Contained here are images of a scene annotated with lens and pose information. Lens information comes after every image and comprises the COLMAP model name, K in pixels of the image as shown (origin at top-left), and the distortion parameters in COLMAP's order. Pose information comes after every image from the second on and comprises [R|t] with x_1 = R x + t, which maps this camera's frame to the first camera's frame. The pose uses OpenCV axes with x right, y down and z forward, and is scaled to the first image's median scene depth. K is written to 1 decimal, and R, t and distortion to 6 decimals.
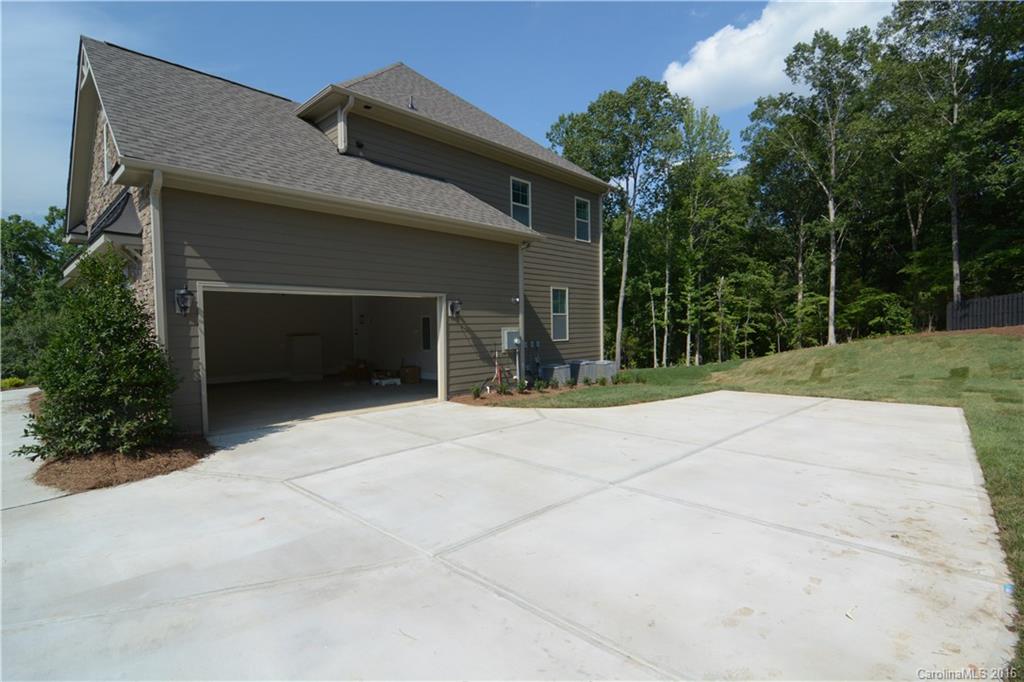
lens RADIAL K [[492.3, 0, 507.8], [0, 492.3, 338.9], [0, 0, 1]] dist [-0.013214, -0.001240]
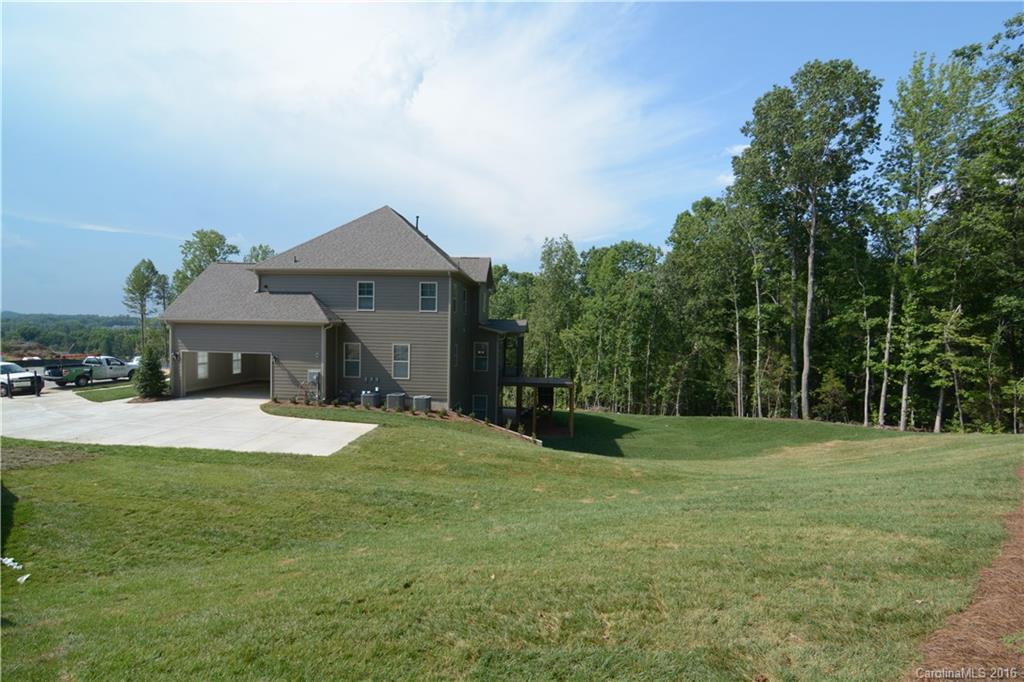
lens RADIAL K [[492.3, 0, 508.7], [0, 492.3, 336.6], [0, 0, 1]] dist [-0.013214, -0.001240]
pose [[0.630917, 0.036666, -0.774983, 1.427542], [-0.049248, 0.998761, 0.007160, -0.147631], [0.774285, 0.033649, 0.631941, 0.274664]]
